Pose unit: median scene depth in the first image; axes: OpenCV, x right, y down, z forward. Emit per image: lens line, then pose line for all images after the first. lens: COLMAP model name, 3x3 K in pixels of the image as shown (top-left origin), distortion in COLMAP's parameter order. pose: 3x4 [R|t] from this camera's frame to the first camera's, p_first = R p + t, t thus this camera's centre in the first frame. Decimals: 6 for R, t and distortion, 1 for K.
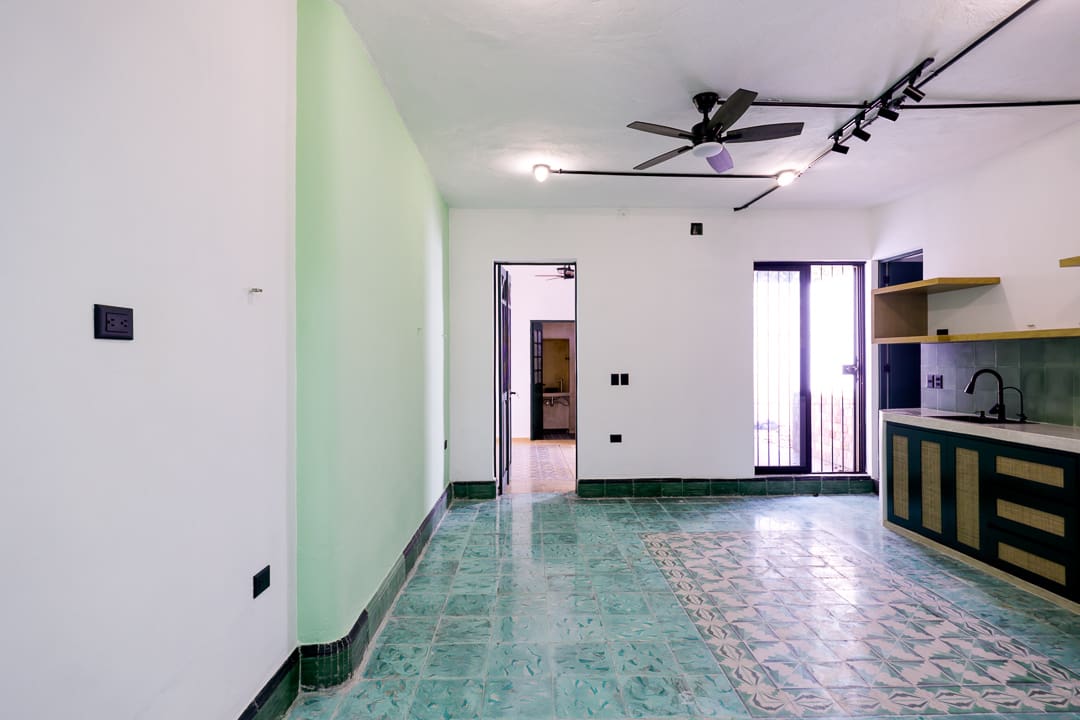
lens RADIAL K [[542.0, 0, 544.7], [0, 542.0, 357.1], [0, 0, 1]] dist [-0.002335, -0.000595]
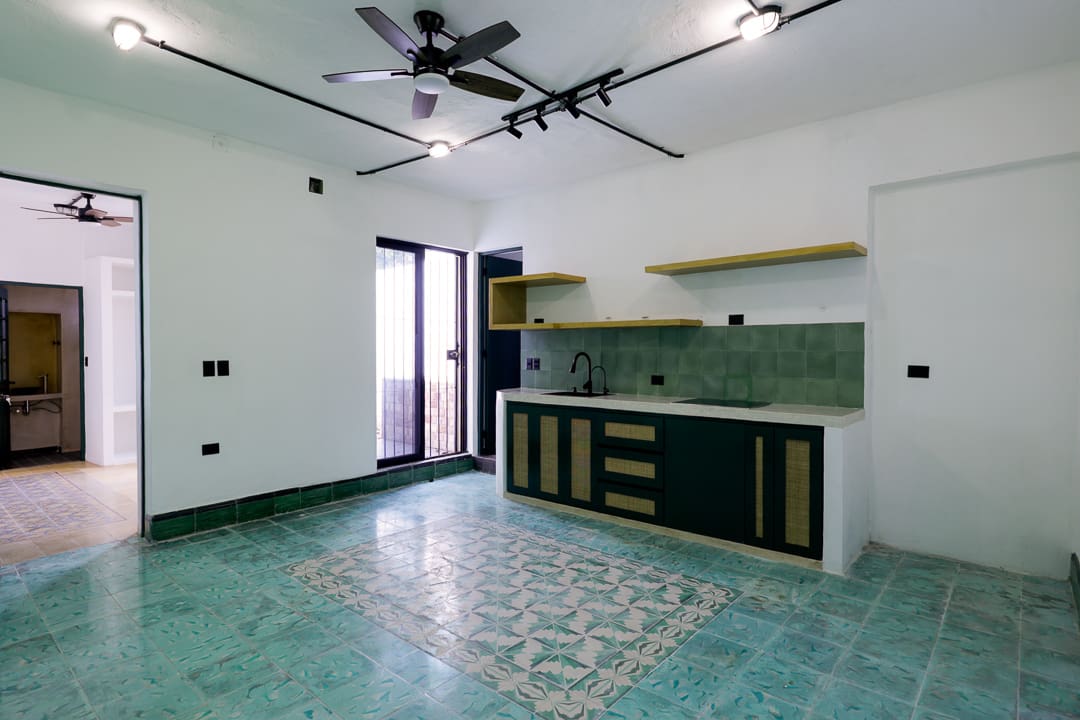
lens RADIAL K [[558.8, 0, 540.0], [0, 558.8, 360.0], [0, 0, 1]] dist [-0.000503, 0.000242]
pose [[0.675220, -0.009396, 0.737556, -0.150682], [-0.007358, 0.999783, 0.019473, 0.014394], [-0.737579, -0.018576, 0.675005, 0.200110]]
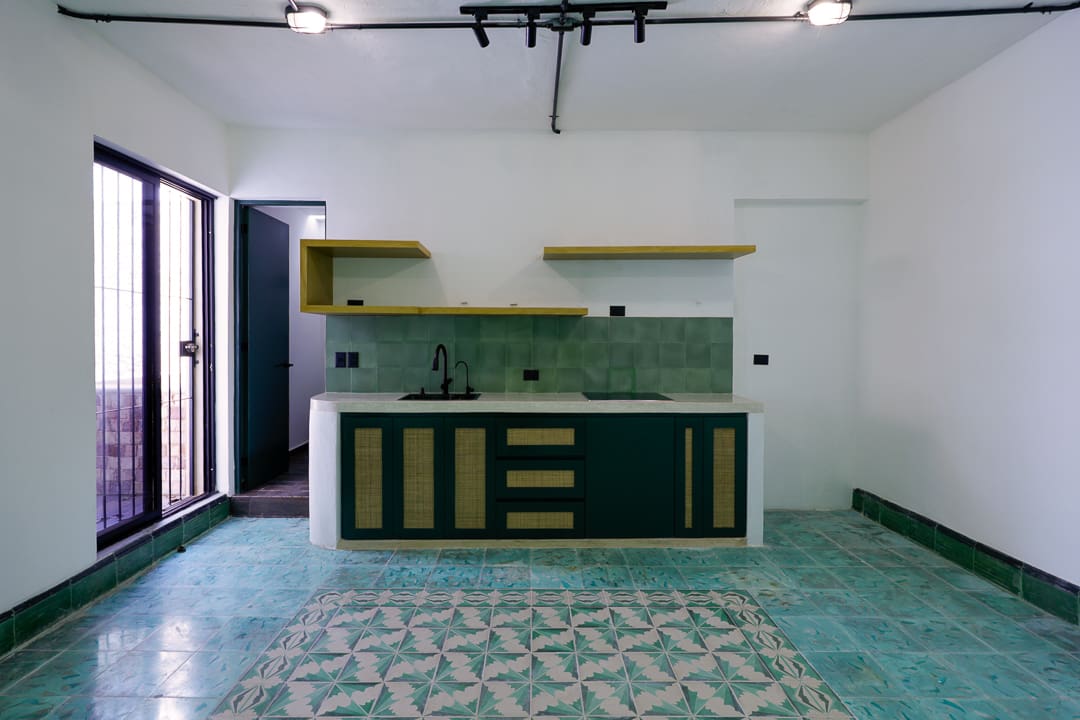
lens RADIAL K [[529.0, 0, 539.4], [0, 529.0, 346.3], [0, 0, 1]] dist [0.000500, 0.000245]
pose [[0.032044, -0.011064, 0.999425, -0.118090], [-0.008167, 0.999902, 0.011331, 0.012278], [-0.999453, -0.008525, 0.031950, 0.703785]]
